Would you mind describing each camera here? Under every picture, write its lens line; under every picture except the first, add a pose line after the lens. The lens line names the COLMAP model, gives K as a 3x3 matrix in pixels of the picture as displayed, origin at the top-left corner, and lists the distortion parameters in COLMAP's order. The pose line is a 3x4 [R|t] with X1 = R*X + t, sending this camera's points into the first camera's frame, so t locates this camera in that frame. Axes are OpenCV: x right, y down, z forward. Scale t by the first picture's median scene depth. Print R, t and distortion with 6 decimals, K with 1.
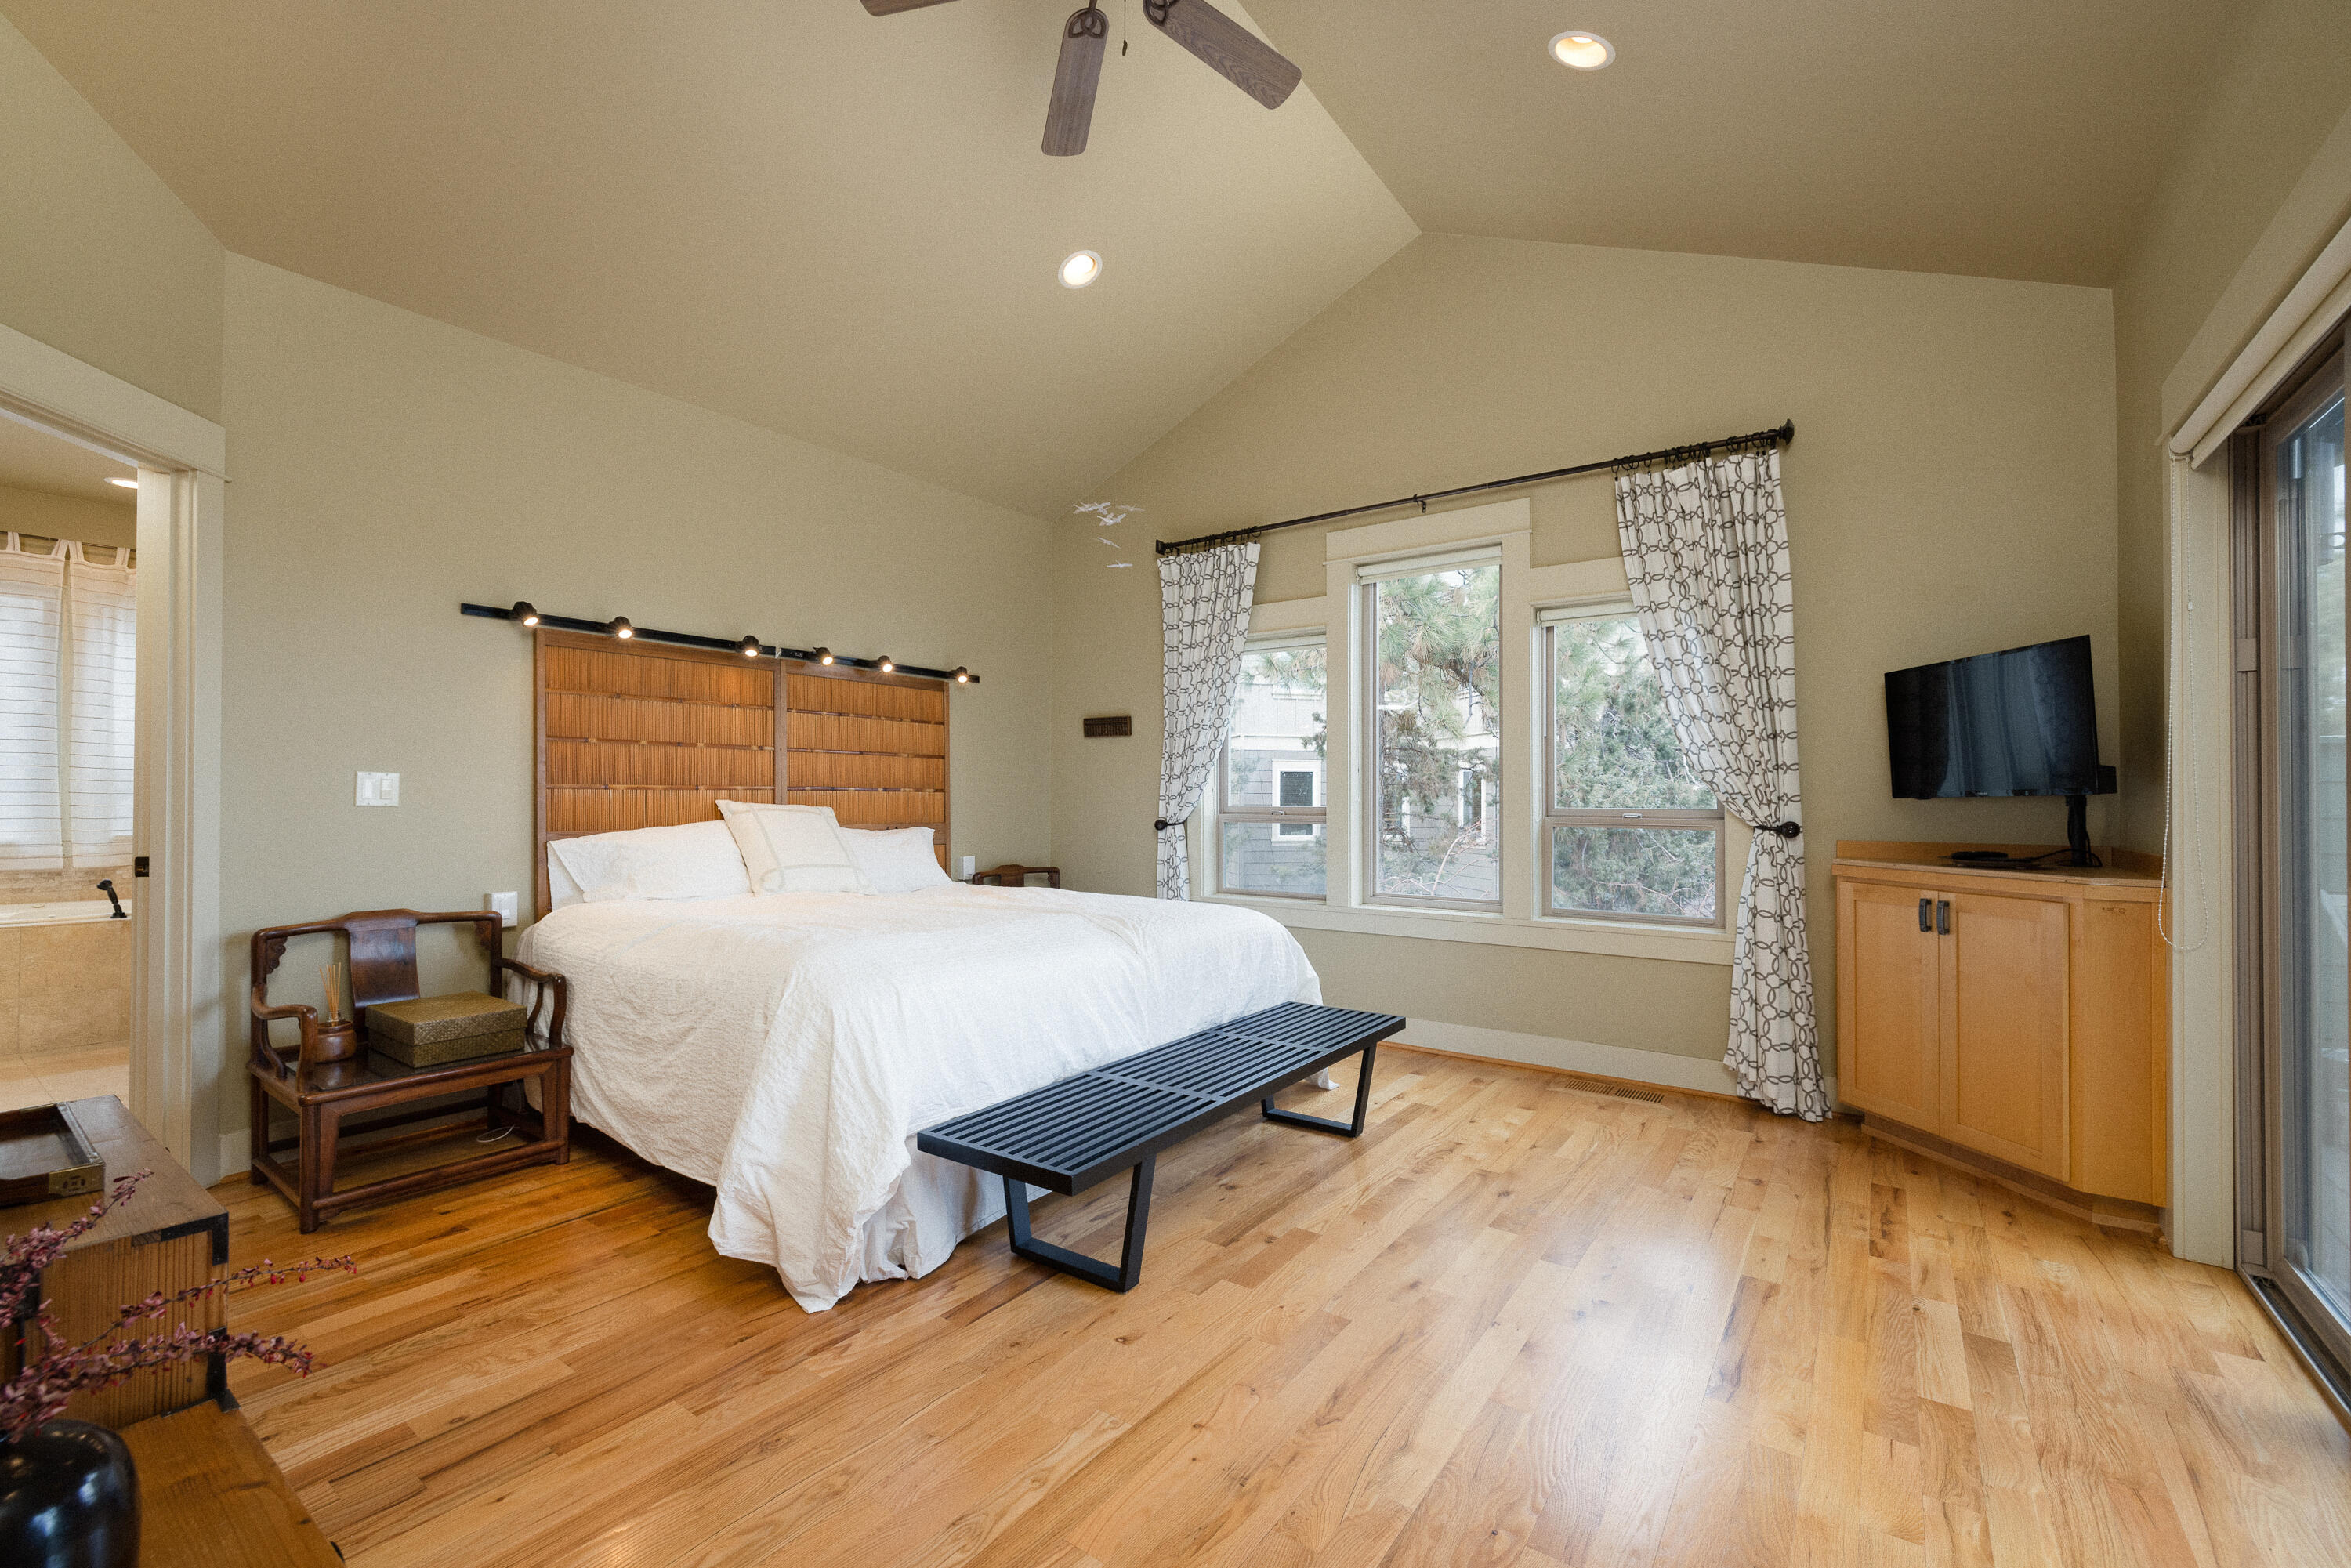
lens RADIAL K [[984.8, 0, 1183.7], [0, 984.8, 782.9], [0, 0, 1]] dist [-0.007529, 0.000543]
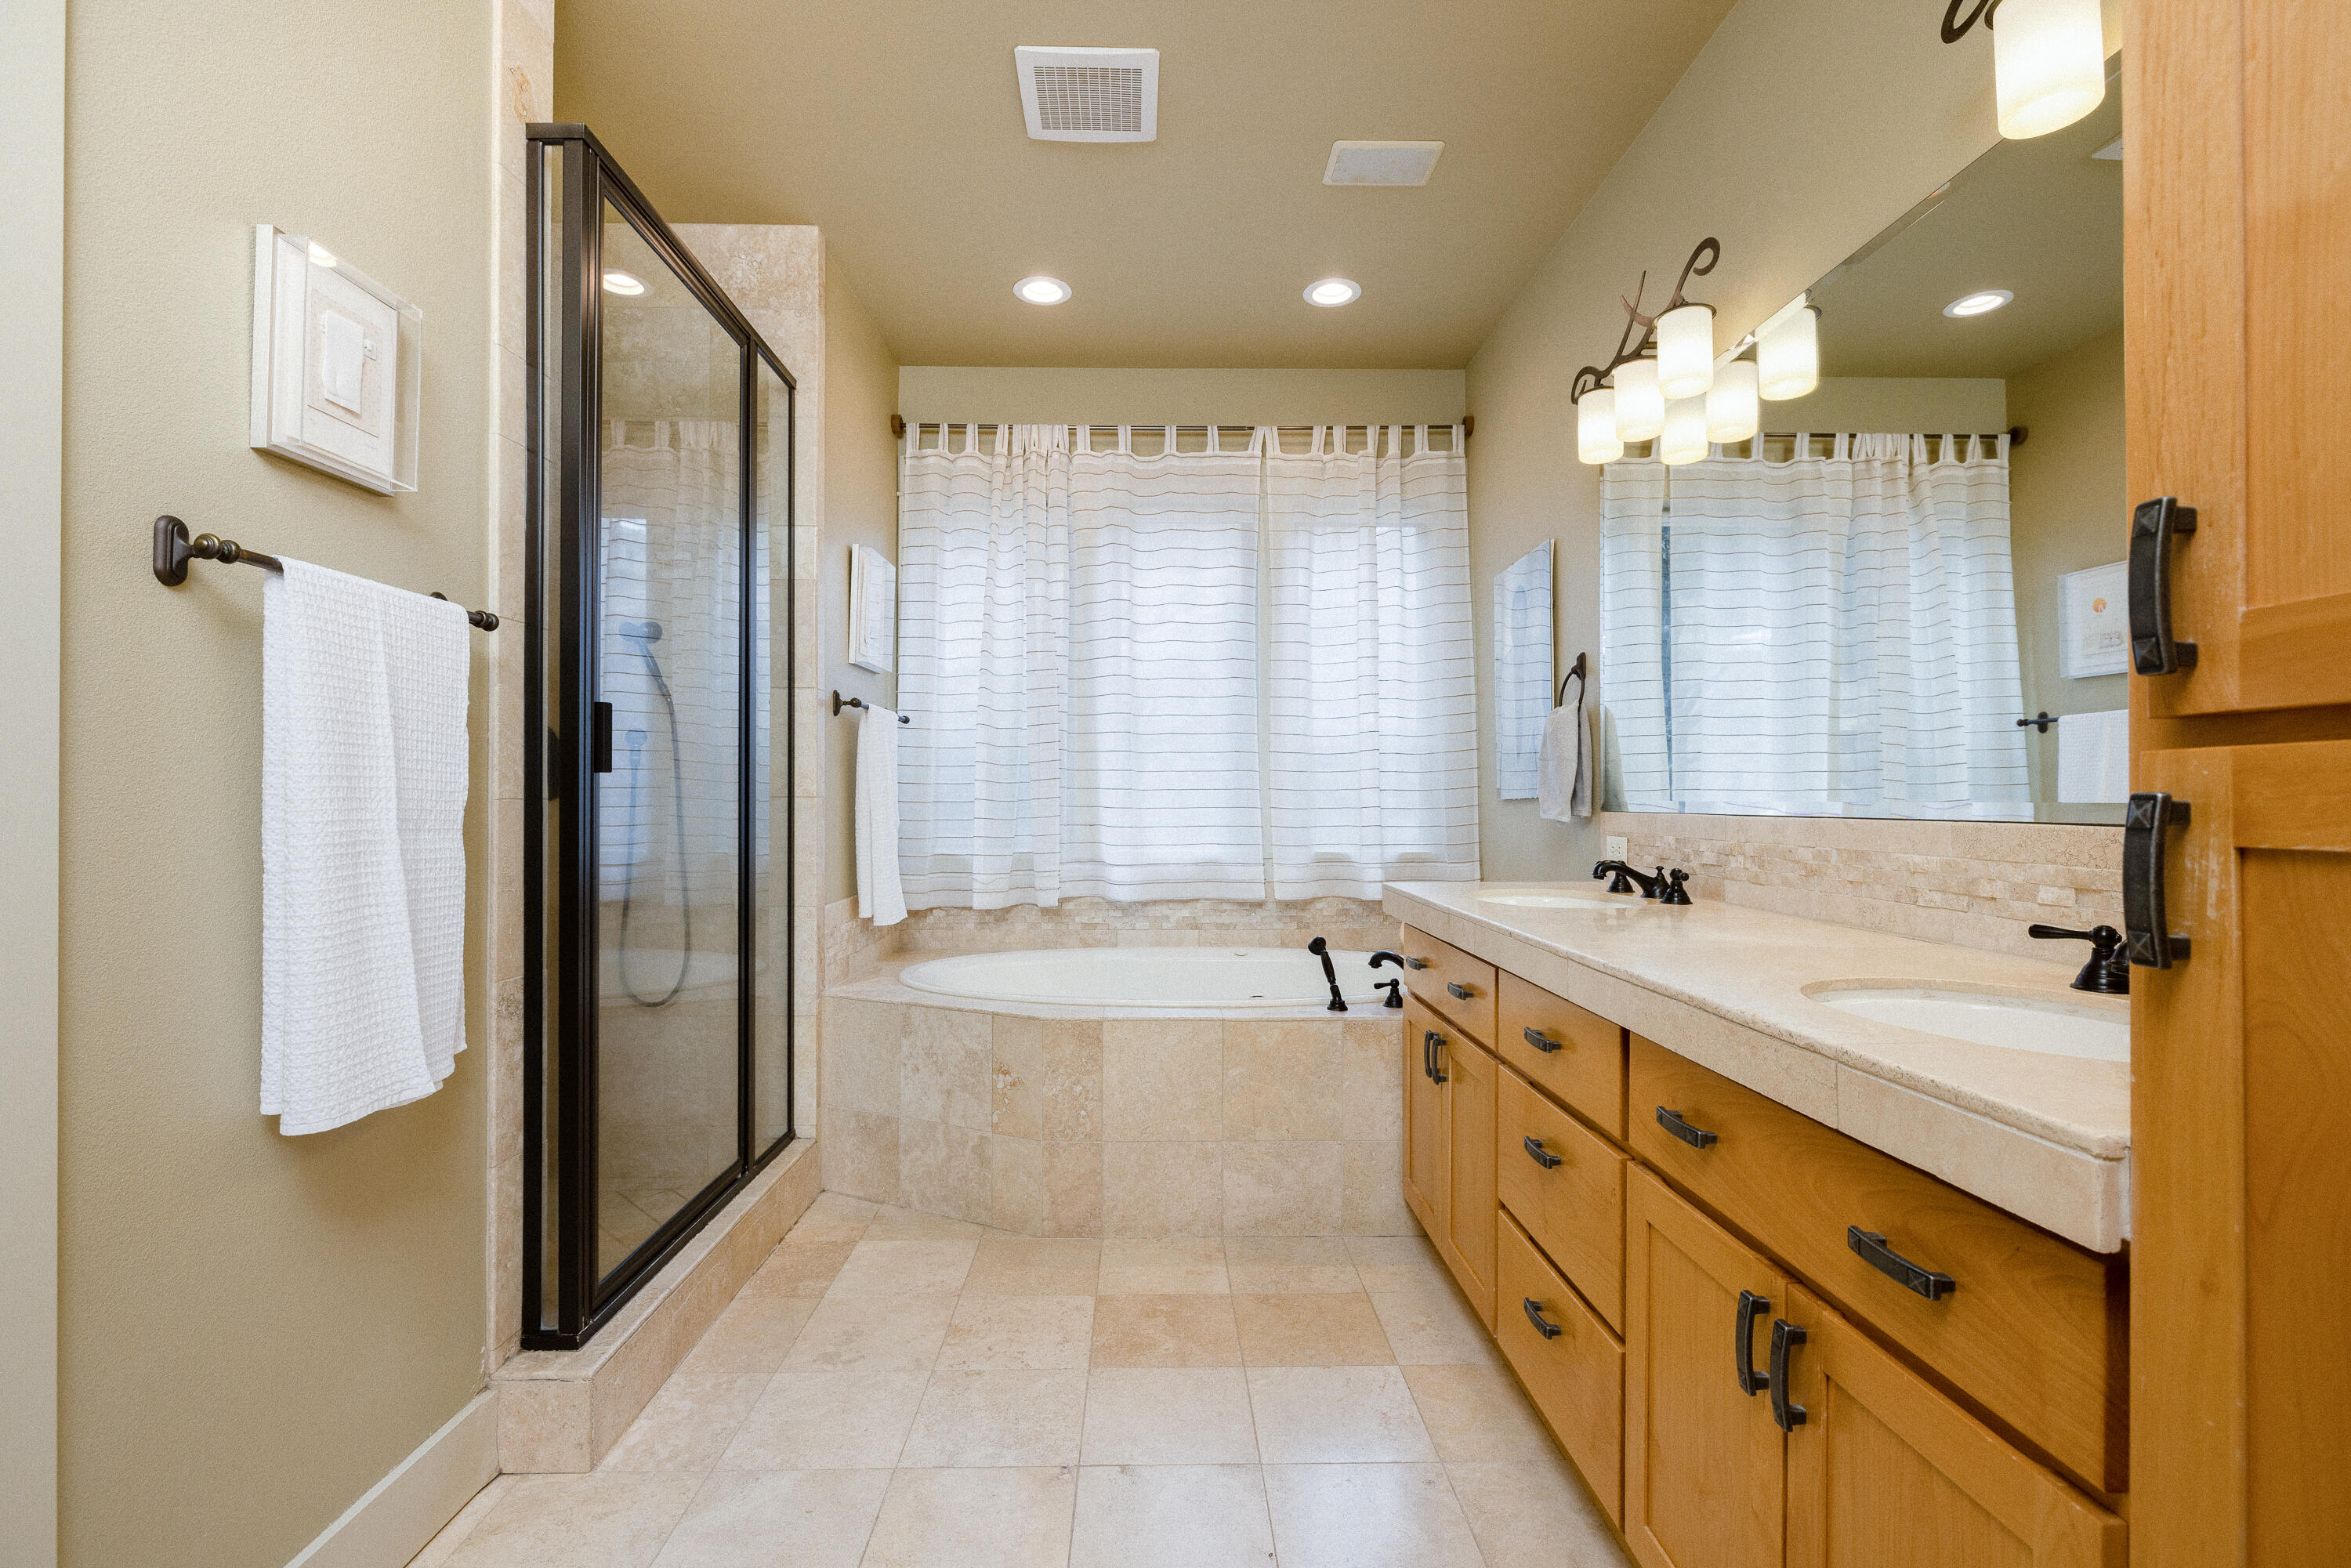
lens RADIAL K [[1107.1, 0, 1173.8], [0, 1107.1, 785.5], [0, 0, 1]] dist [0.000001, -0.000010]
pose [[0.604892, -0.007272, -0.796274, -0.567667], [0.009388, 0.999954, -0.002001, 0.008150], [0.796252, -0.006265, 0.604933, 0.479653]]
